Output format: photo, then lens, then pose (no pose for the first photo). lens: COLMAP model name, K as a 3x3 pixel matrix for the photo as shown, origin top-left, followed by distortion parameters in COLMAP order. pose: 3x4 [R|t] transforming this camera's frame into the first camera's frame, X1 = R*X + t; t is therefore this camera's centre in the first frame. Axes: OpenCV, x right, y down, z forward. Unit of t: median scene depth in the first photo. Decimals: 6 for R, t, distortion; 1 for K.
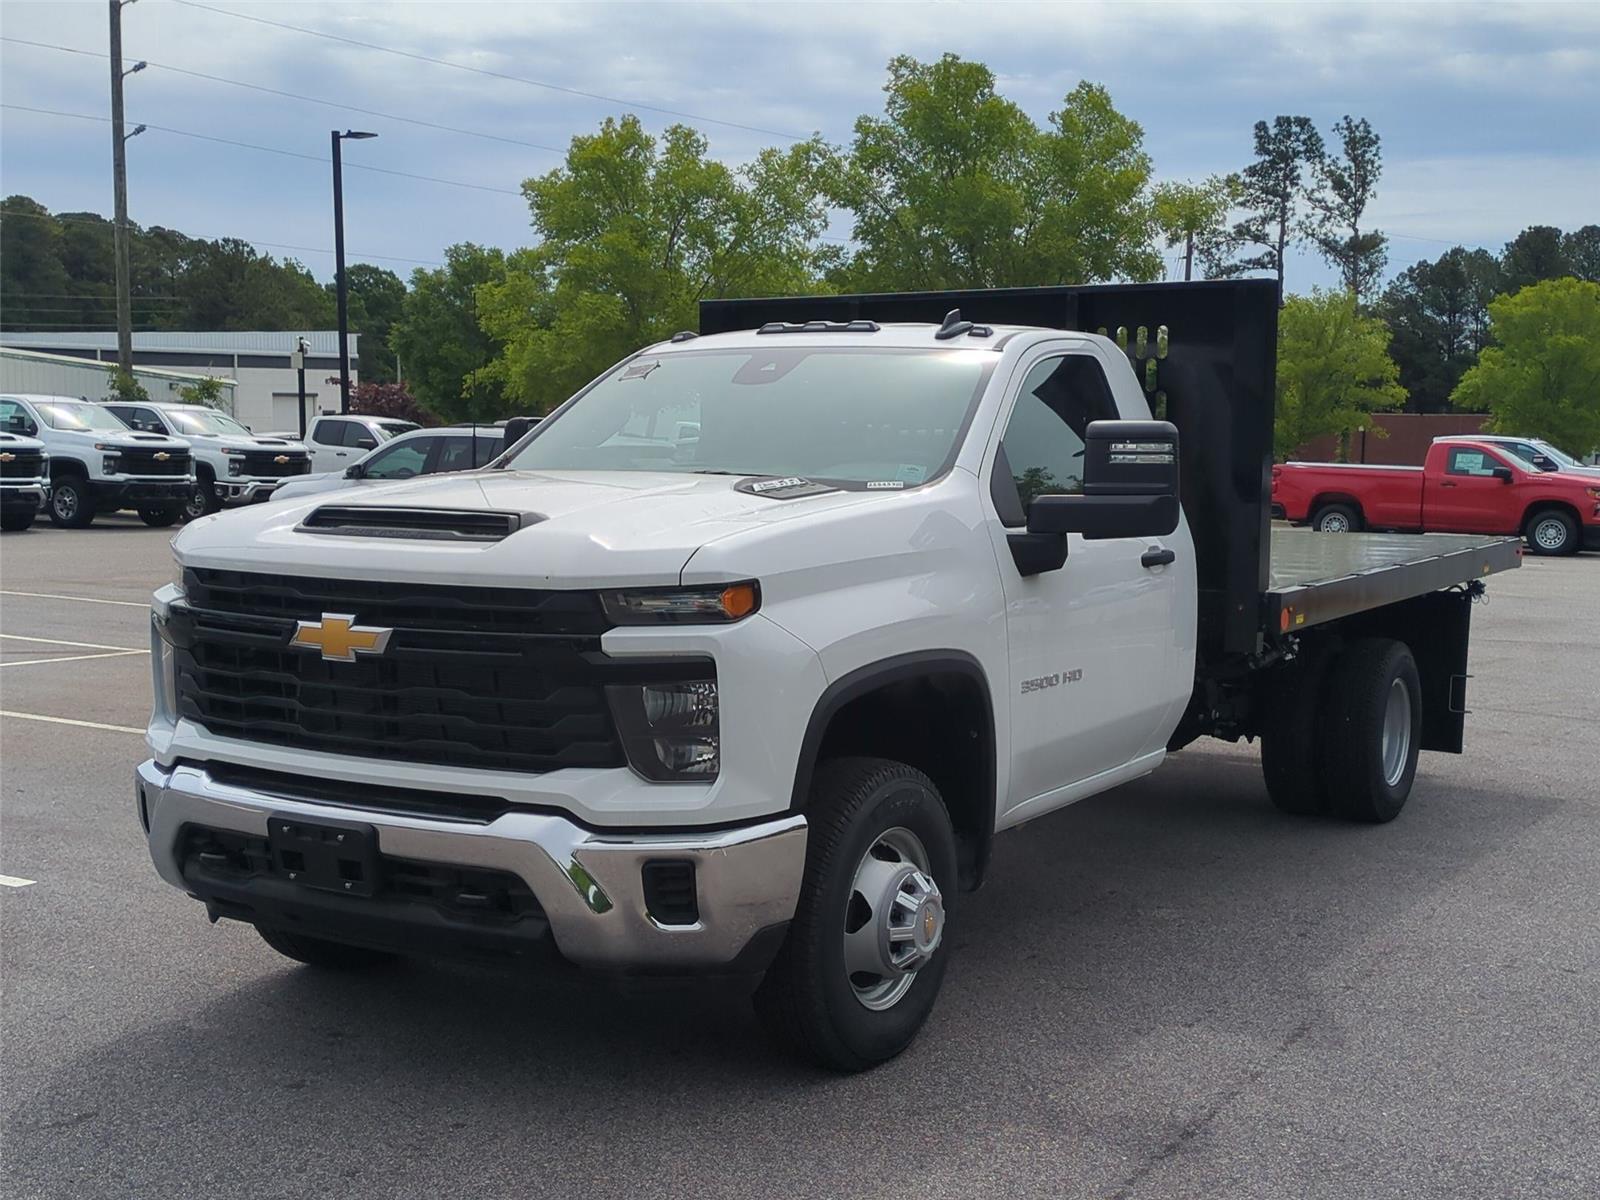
lens RADIAL K [[1722.2, 0, 800.0], [0, 1722.2, 600.0], [0, 0, 1]] dist [0.009761, -0.025562]
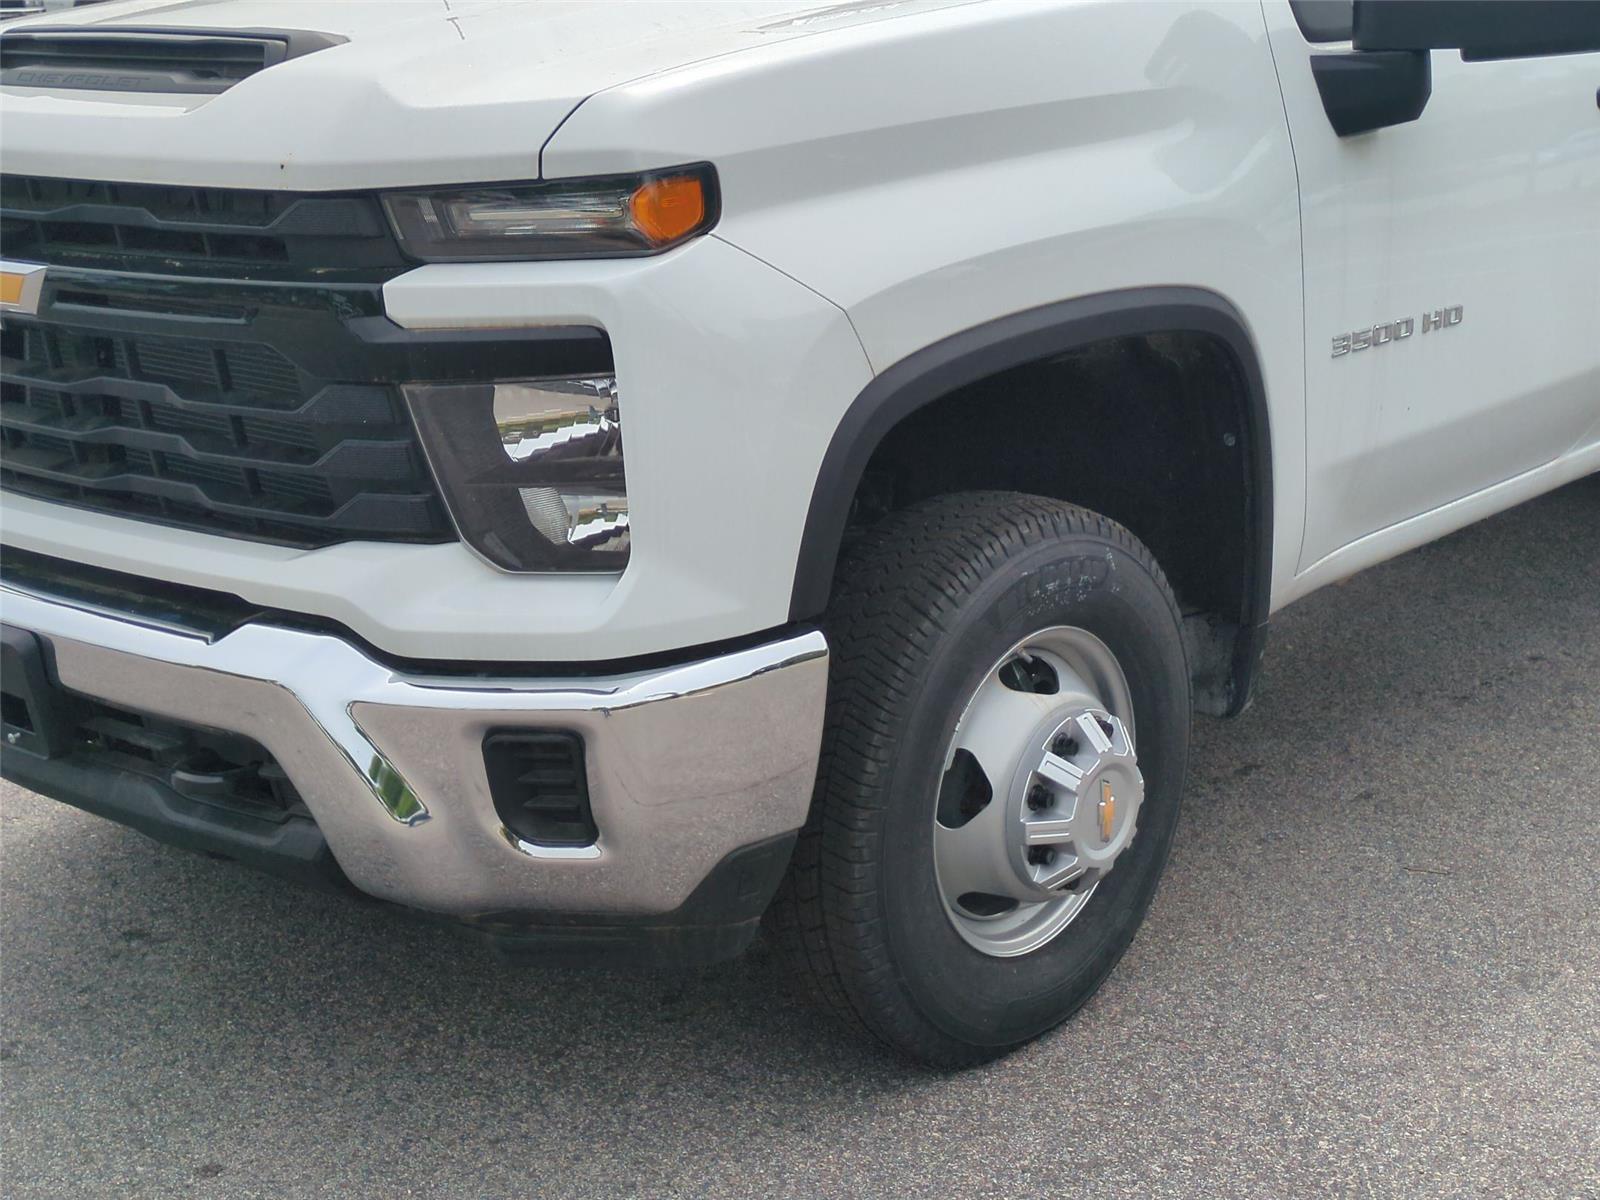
lens RADIAL K [[2349.4, 0, 775.8], [0, 2349.4, 602.5], [0, 0, 1]] dist [0.052376, -0.079601]
pose [[0.987563, 0.015023, -0.156505, 0.096140], [0.014269, 0.982753, 0.184370, -0.011830], [0.156576, -0.184310, 0.970316, 0.321321]]
